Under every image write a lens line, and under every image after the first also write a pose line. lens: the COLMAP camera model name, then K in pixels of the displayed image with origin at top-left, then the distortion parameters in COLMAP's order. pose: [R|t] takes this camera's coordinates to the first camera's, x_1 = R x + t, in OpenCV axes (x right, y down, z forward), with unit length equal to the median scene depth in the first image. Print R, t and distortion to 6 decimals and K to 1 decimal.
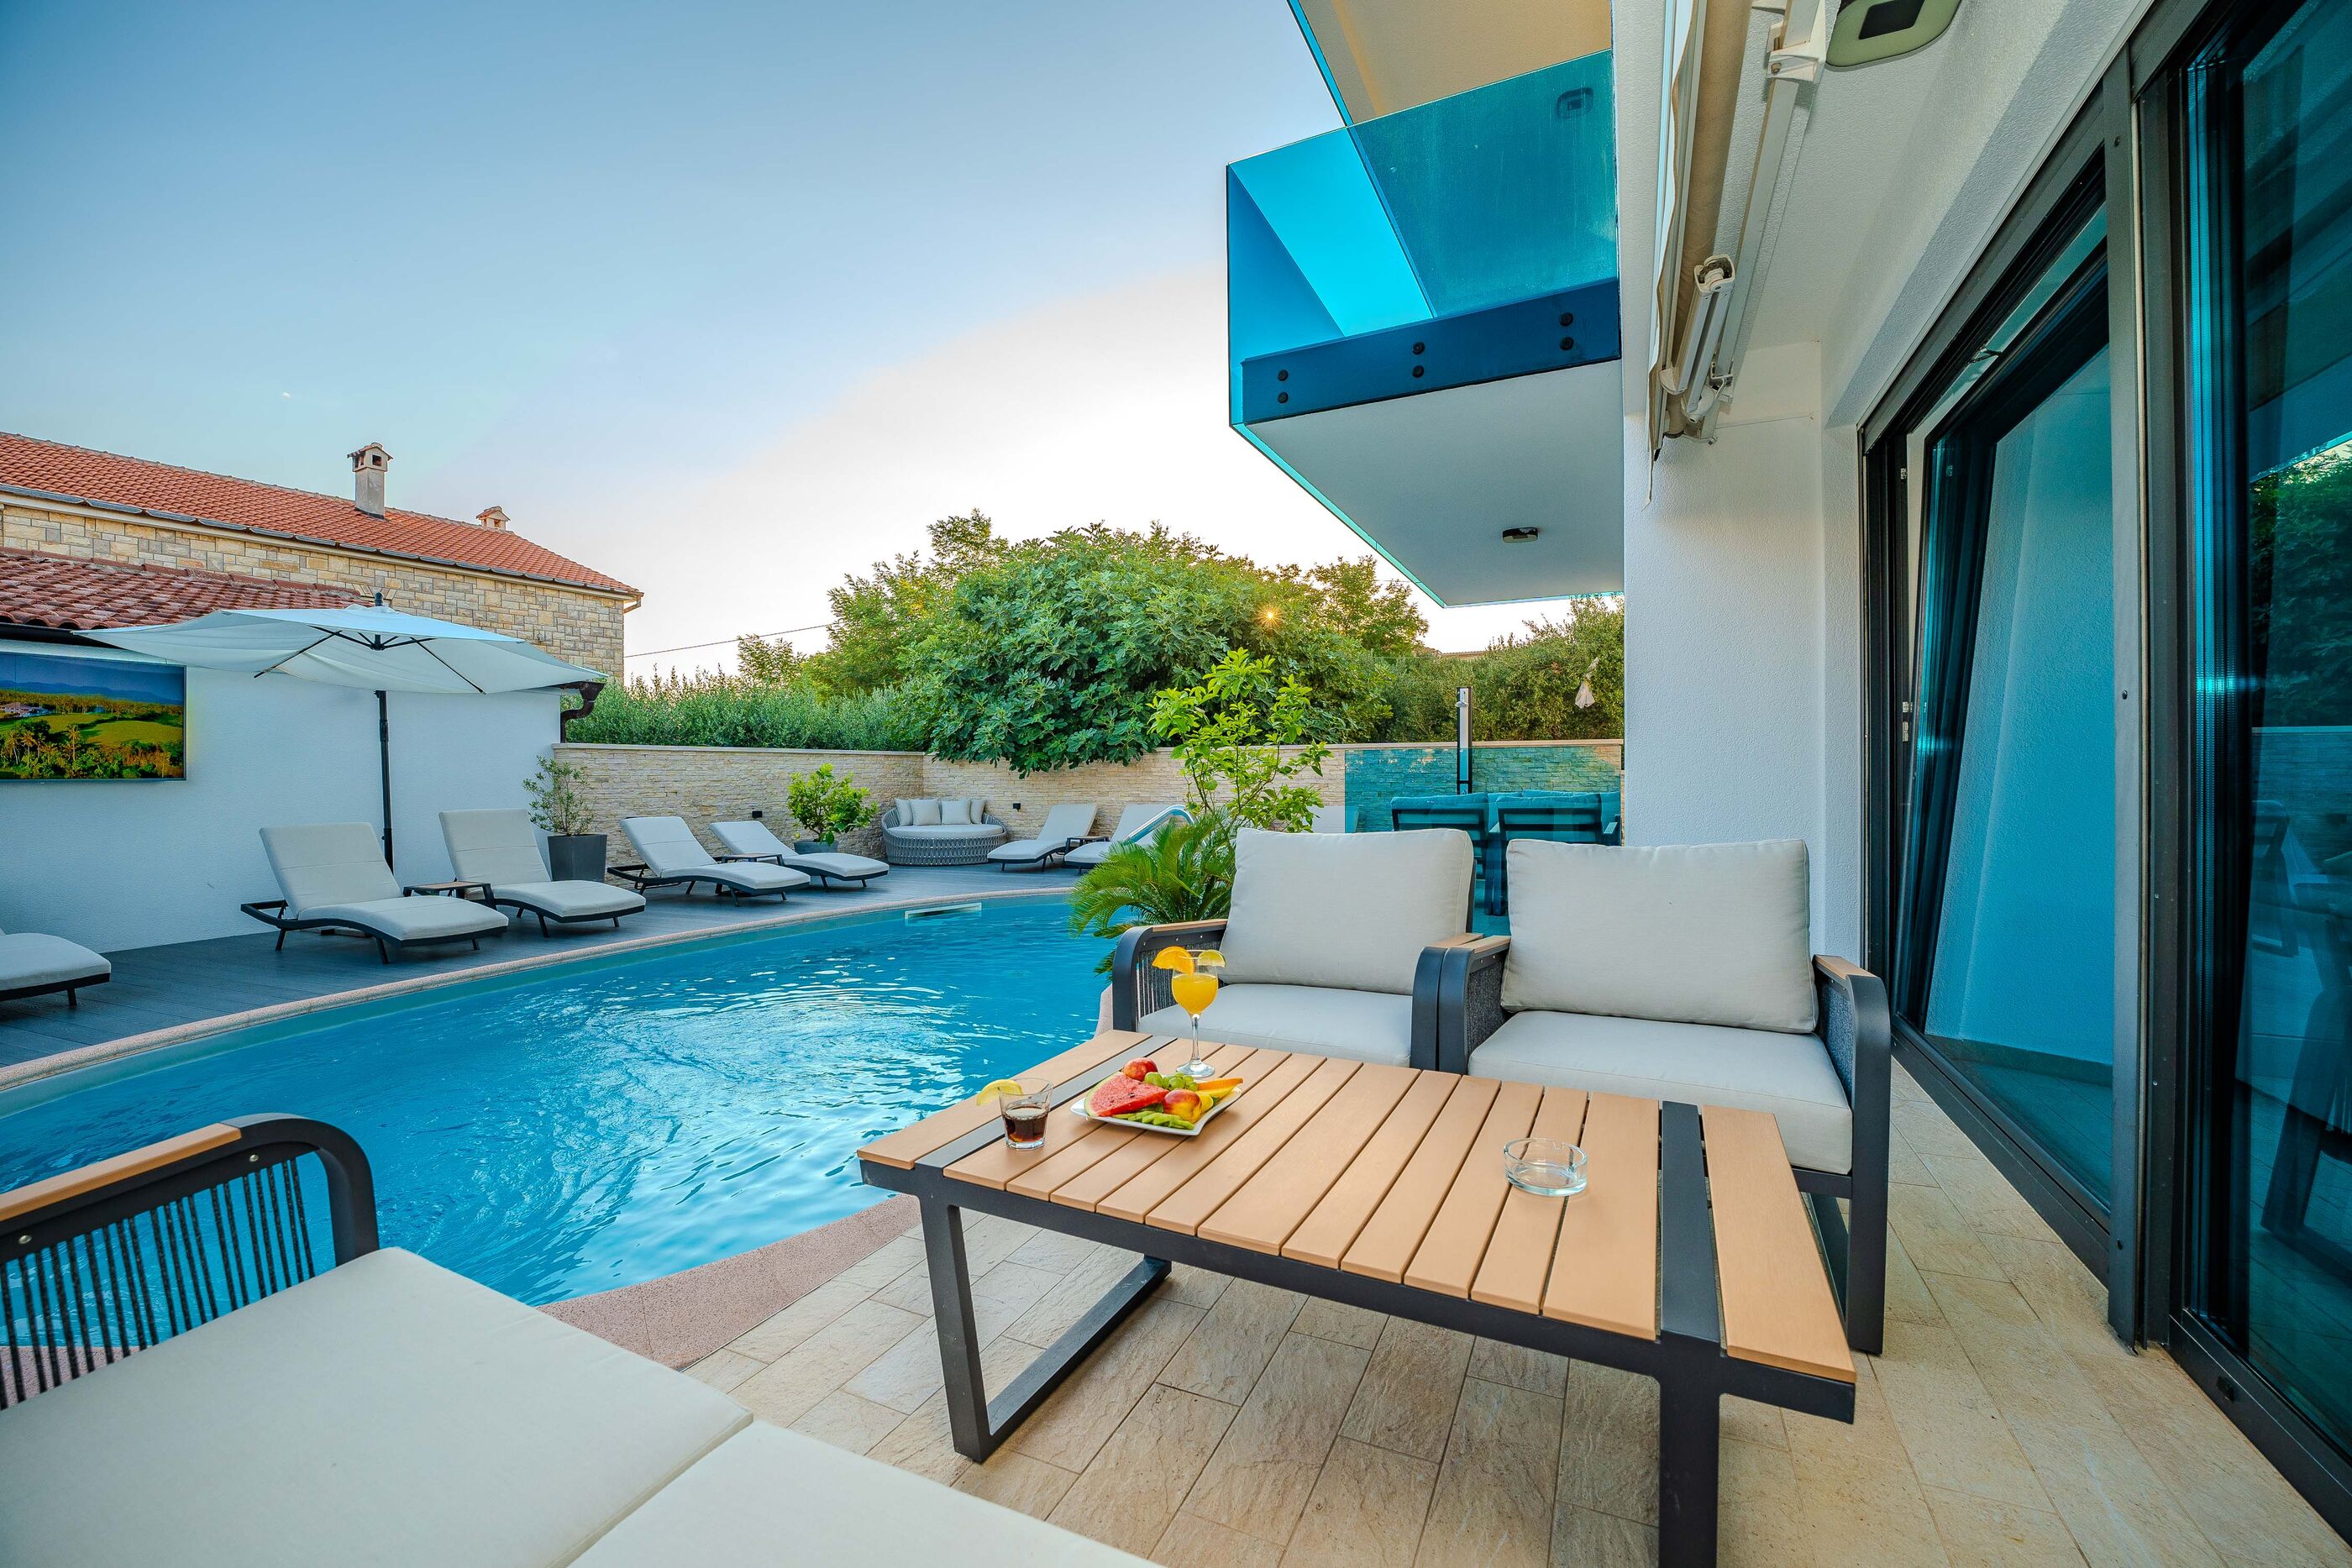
lens RADIAL K [[945.5, 0, 1175.7], [0, 945.5, 778.9], [0, 0, 1]] dist [-0.030456, 0.004523]
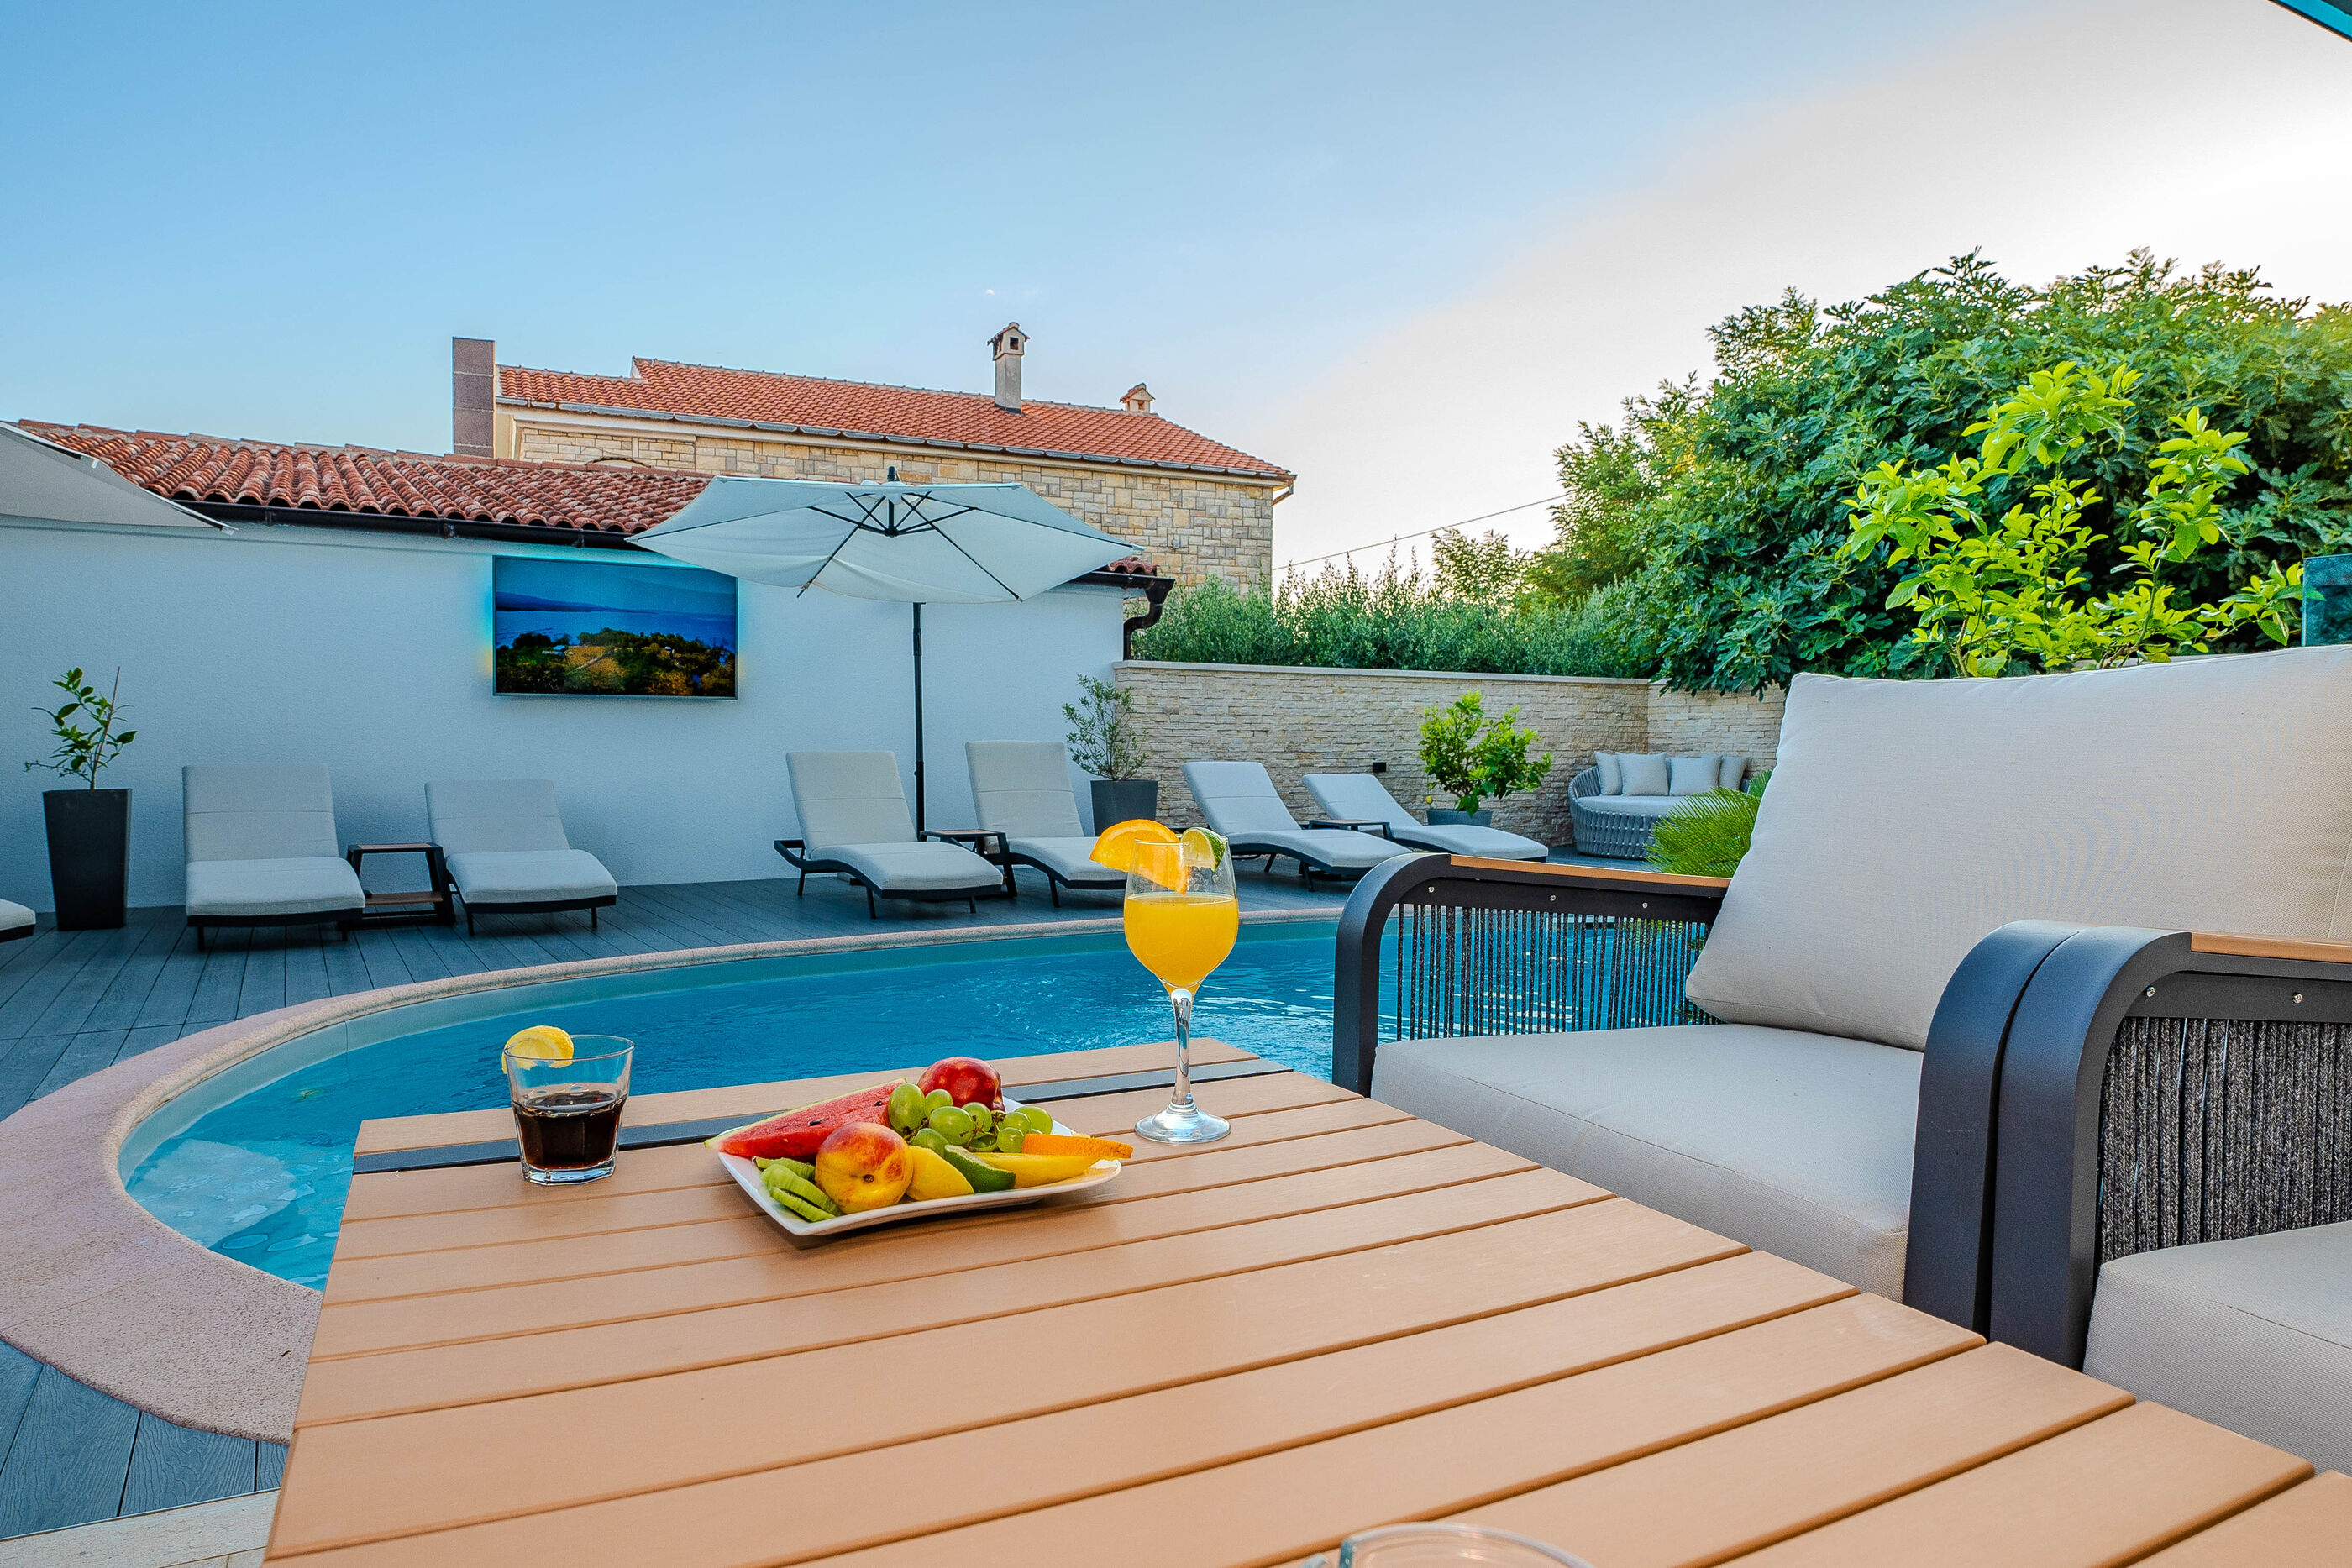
lens RADIAL K [[1439.1, 0, 1174.0], [0, 1439.1, 779.4], [0, 0, 1]] dist [-0.028534, -0.002820]
pose [[0.803730, 0.026863, -0.594387, 0.049978], [-0.013641, 0.999550, 0.026729, 0.019018], [0.594838, -0.013375, 0.803735, 0.067851]]
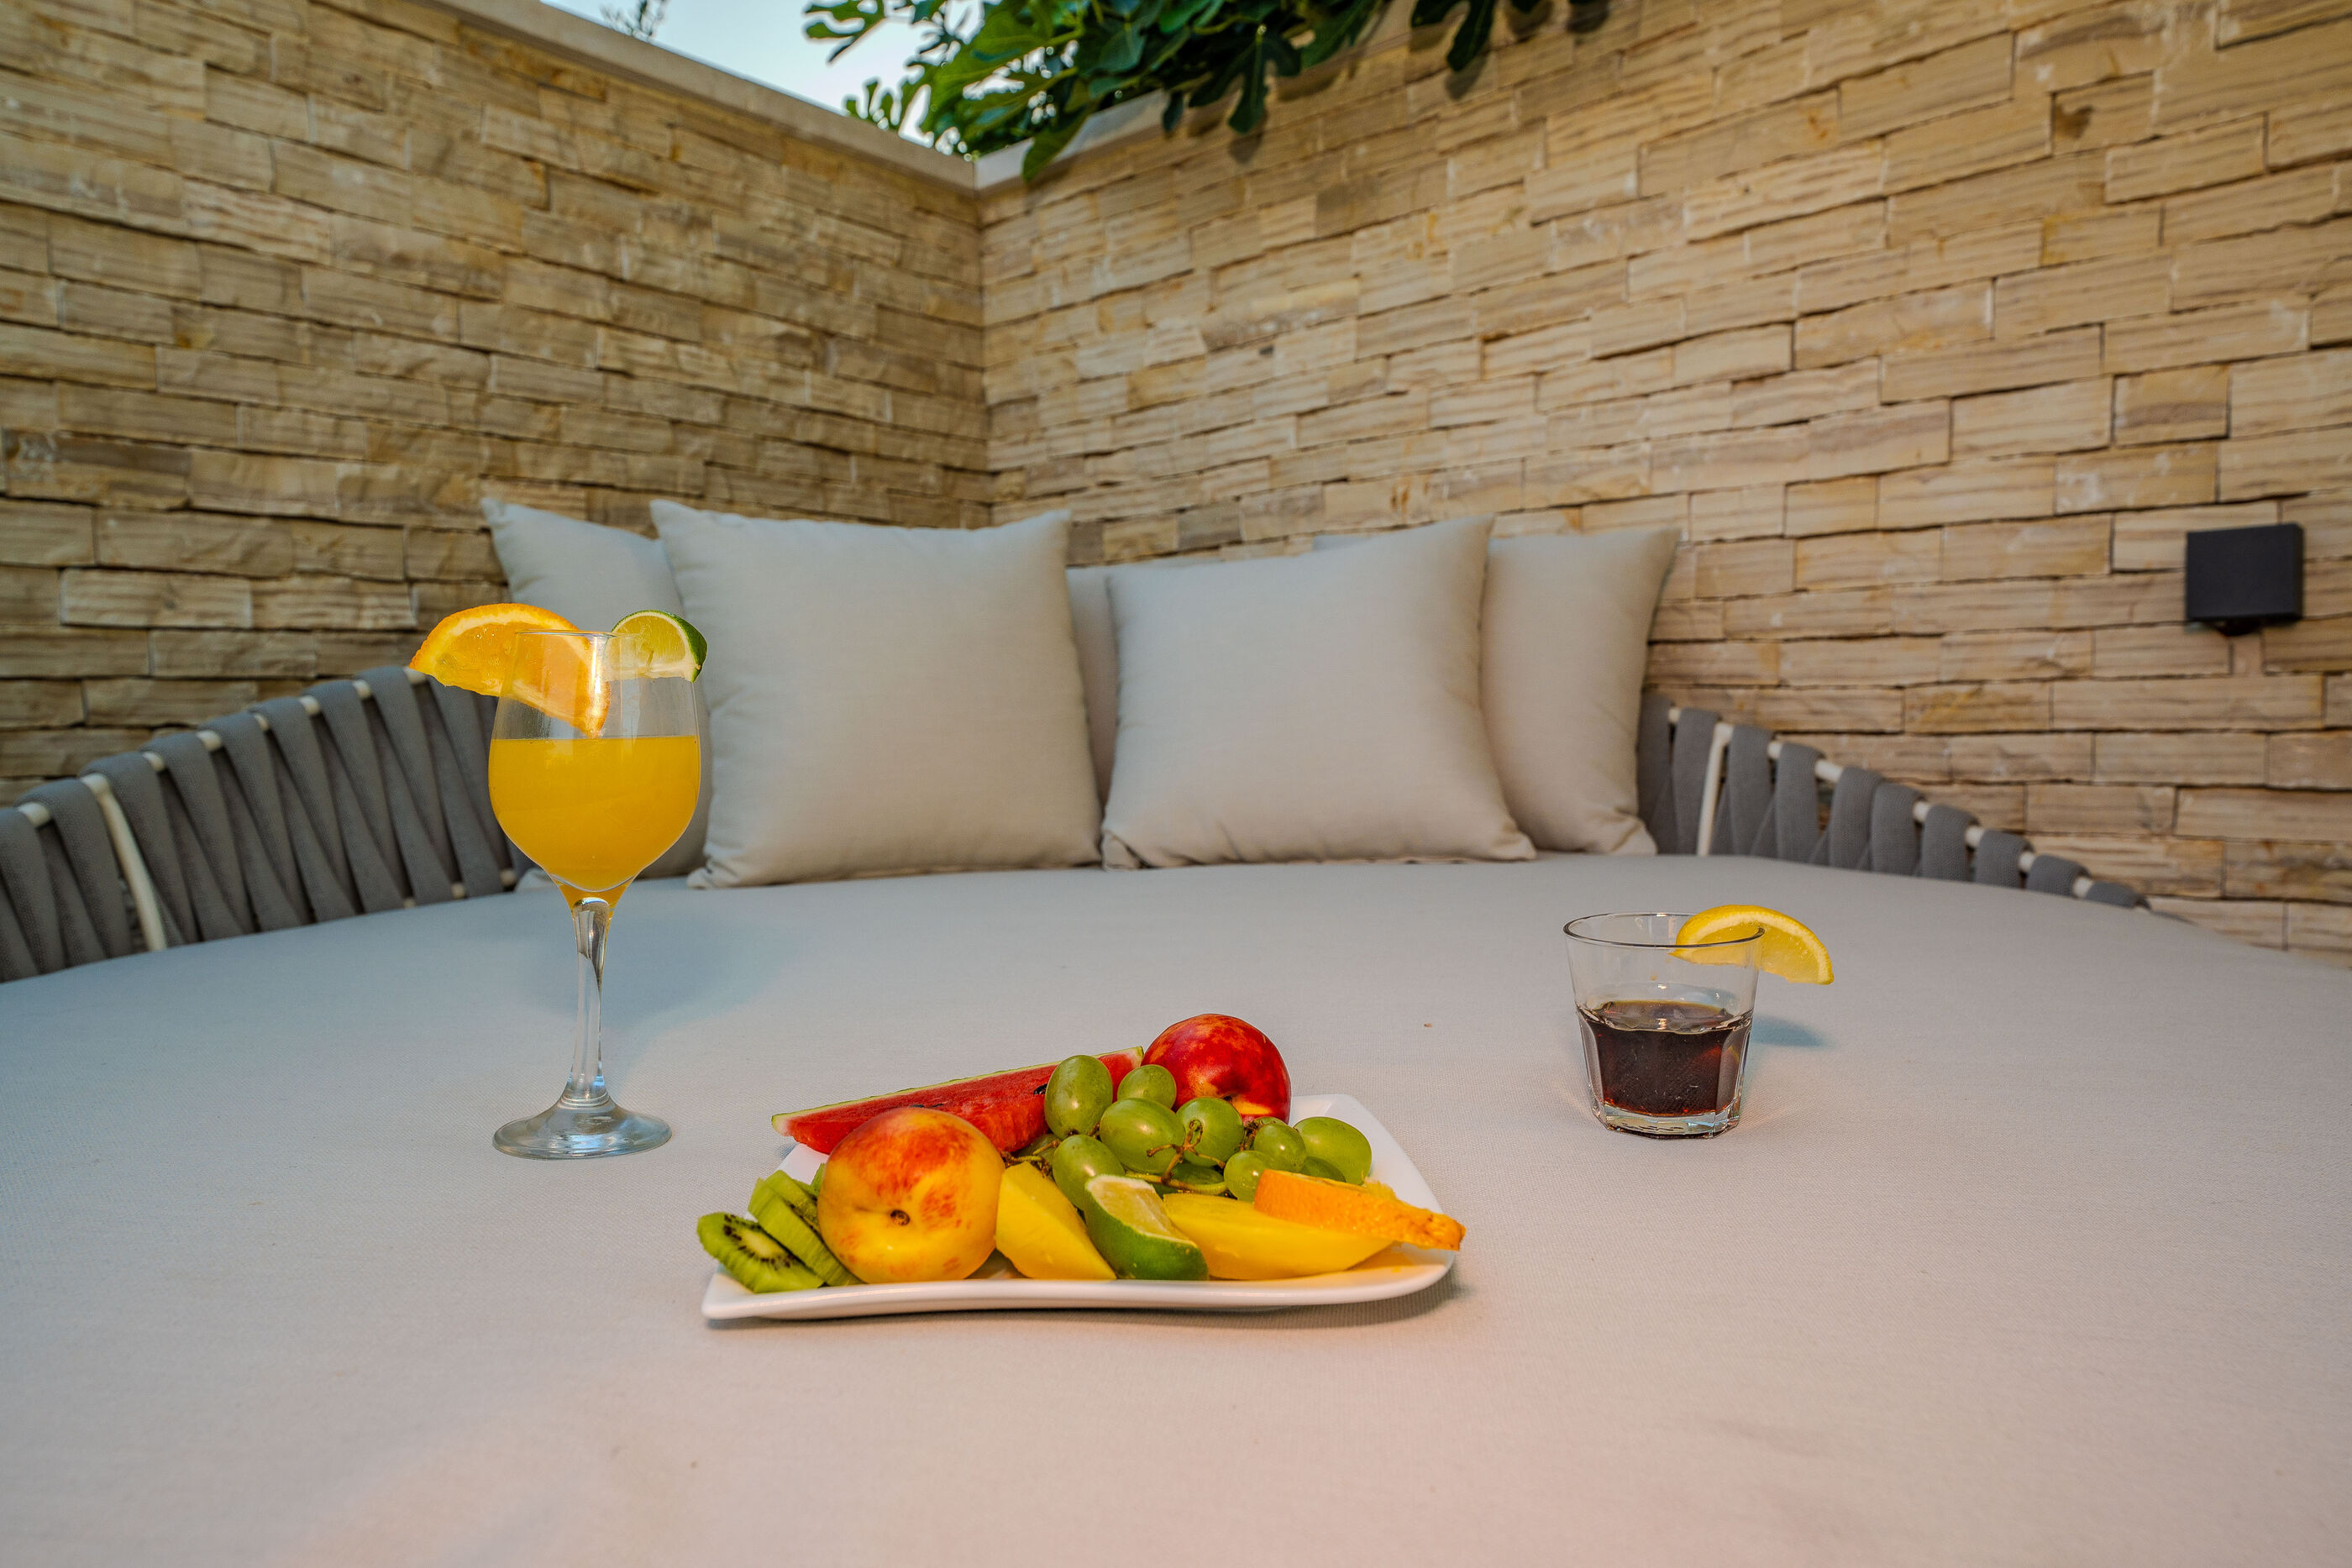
lens RADIAL K [[1495.7, 0, 1221.3], [0, 1495.7, 786.3], [0, 0, 1]] dist [-0.035559, 0.031764]
pose [[0.967749, 0.001409, -0.251914, -0.228767], [0.007347, 0.999401, 0.033814, 0.042613], [0.251811, -0.034574, 0.967159, 0.970057]]
